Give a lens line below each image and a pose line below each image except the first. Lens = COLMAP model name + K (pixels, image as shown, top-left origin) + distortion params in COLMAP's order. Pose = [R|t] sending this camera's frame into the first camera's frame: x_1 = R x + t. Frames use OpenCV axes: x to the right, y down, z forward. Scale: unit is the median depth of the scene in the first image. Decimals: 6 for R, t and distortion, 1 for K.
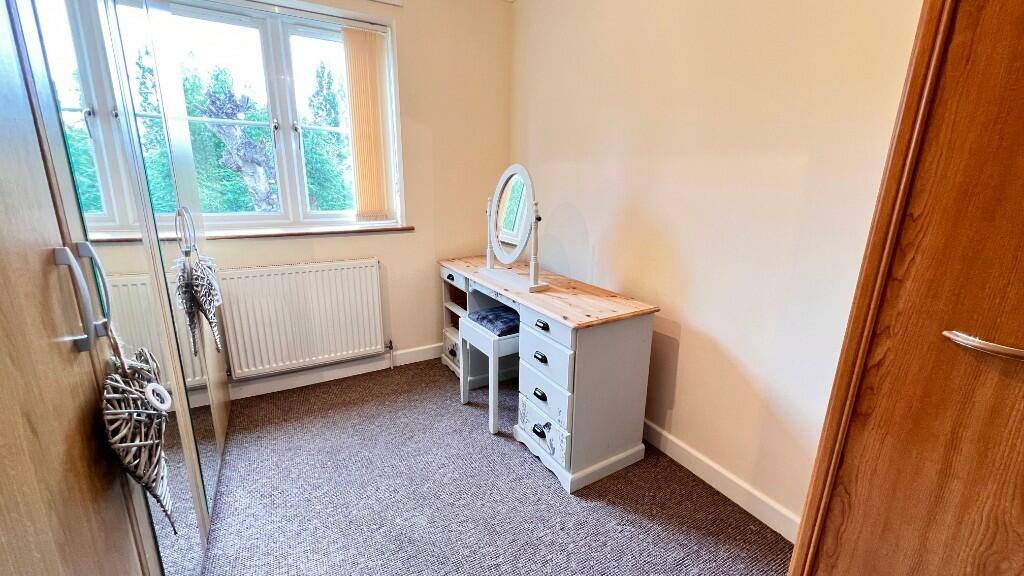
lens RADIAL K [[449.9, 0, 510.6], [0, 449.9, 298.0], [0, 0, 1]] dist [0.000069, -0.000034]
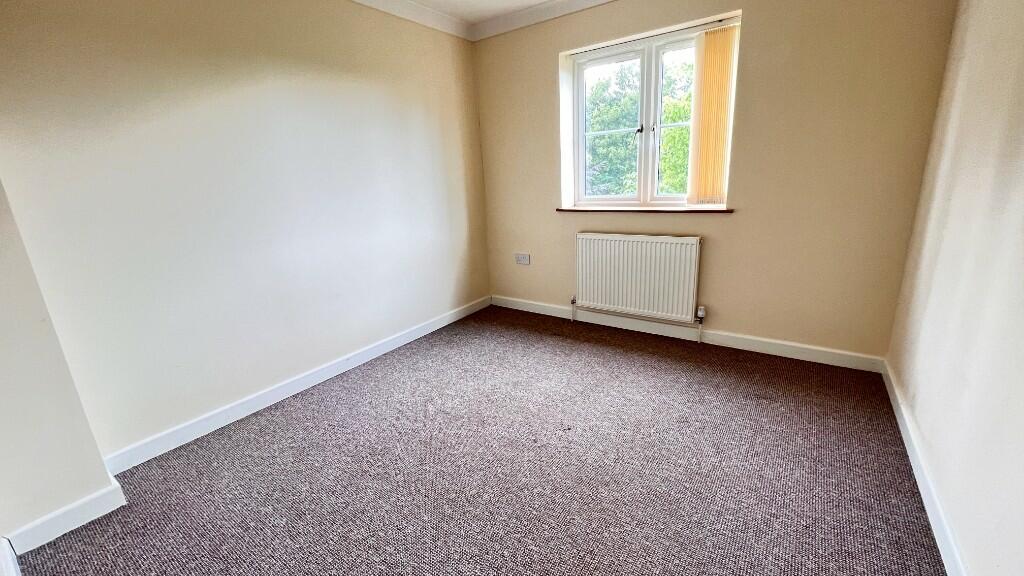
lens RADIAL K [[406.3, 0, 513.3], [0, 406.3, 281.8], [0, 0, 1]] dist [-0.000698, -0.000339]
pose [[0.390153, 0.202539, -0.898197, 0.414922], [-0.168206, 0.974768, 0.146741, -0.050925], [0.905255, 0.093831, 0.414377, 0.190438]]
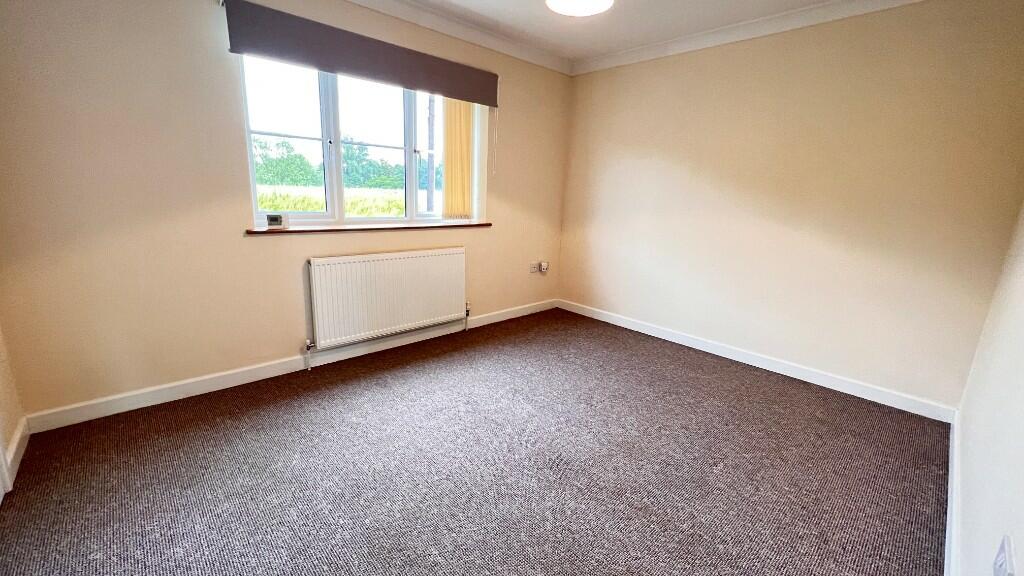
lens RADIAL K [[406.3, 0, 514.7], [0, 406.3, 285.8], [0, 0, 1]] dist [-0.000698, -0.000339]
pose [[0.981901, -0.020410, 0.188294, -0.362854], [0.023998, 0.999571, -0.016798, 0.050356], [-0.187870, 0.021013, 0.981969, -0.214380]]
